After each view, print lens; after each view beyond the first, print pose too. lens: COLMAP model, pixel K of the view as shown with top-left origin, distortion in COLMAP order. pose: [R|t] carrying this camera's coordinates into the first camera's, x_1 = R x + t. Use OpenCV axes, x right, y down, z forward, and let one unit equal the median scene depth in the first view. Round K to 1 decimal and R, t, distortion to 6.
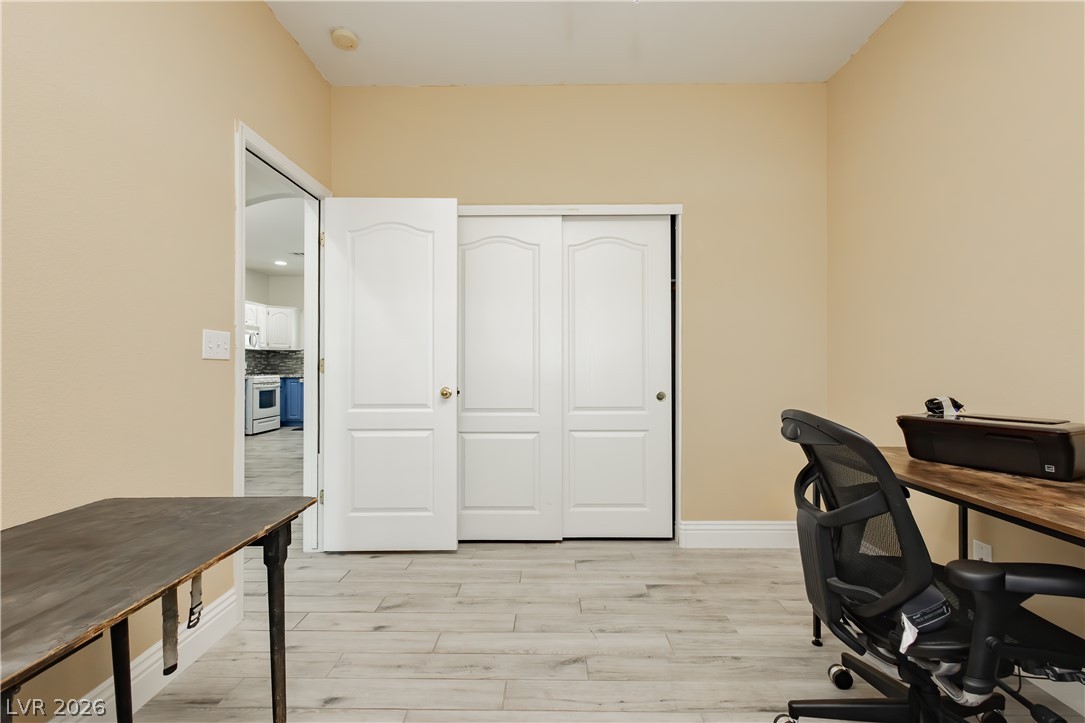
lens RADIAL K [[497.1, 0, 545.3], [0, 497.1, 360.1], [0, 0, 1]] dist [0.010520, -0.005484]
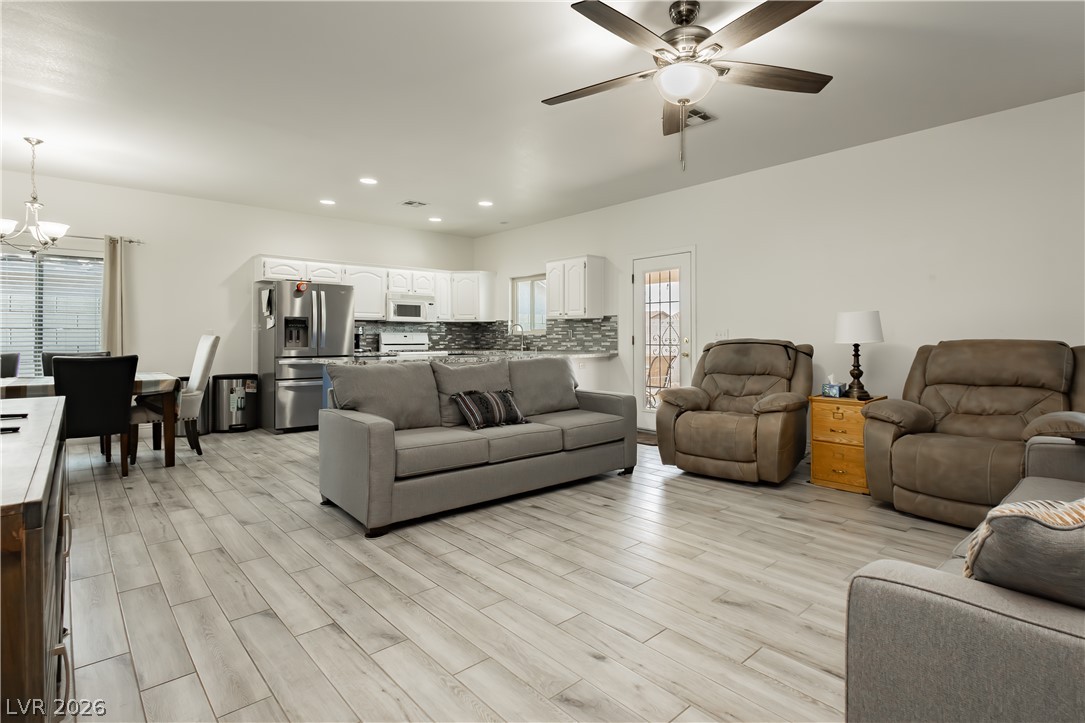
lens RADIAL K [[543.7, 0, 550.4], [0, 543.7, 339.3], [0, 0, 1]] dist [0.005883, -0.003292]
pose [[0.669474, 0.002449, -0.742831, 0.279459], [0.007321, 0.999924, 0.009895, 0.002085], [0.742799, -0.012063, 0.669405, 0.497947]]
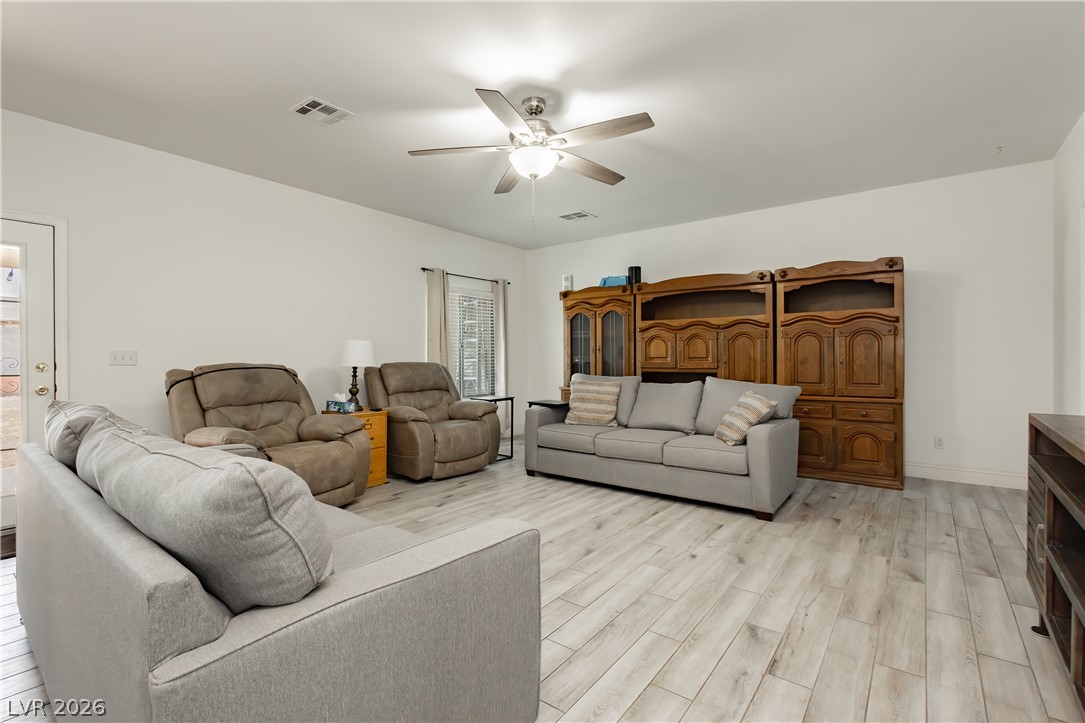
lens RADIAL K [[497.1, 0, 545.0], [0, 497.1, 362.1], [0, 0, 1]] dist [0.010520, -0.005484]
pose [[0.604630, -0.006828, 0.796477, -0.199558], [-0.005686, 0.999901, 0.012888, 0.000147], [-0.796486, -0.012321, 0.604531, 0.538979]]
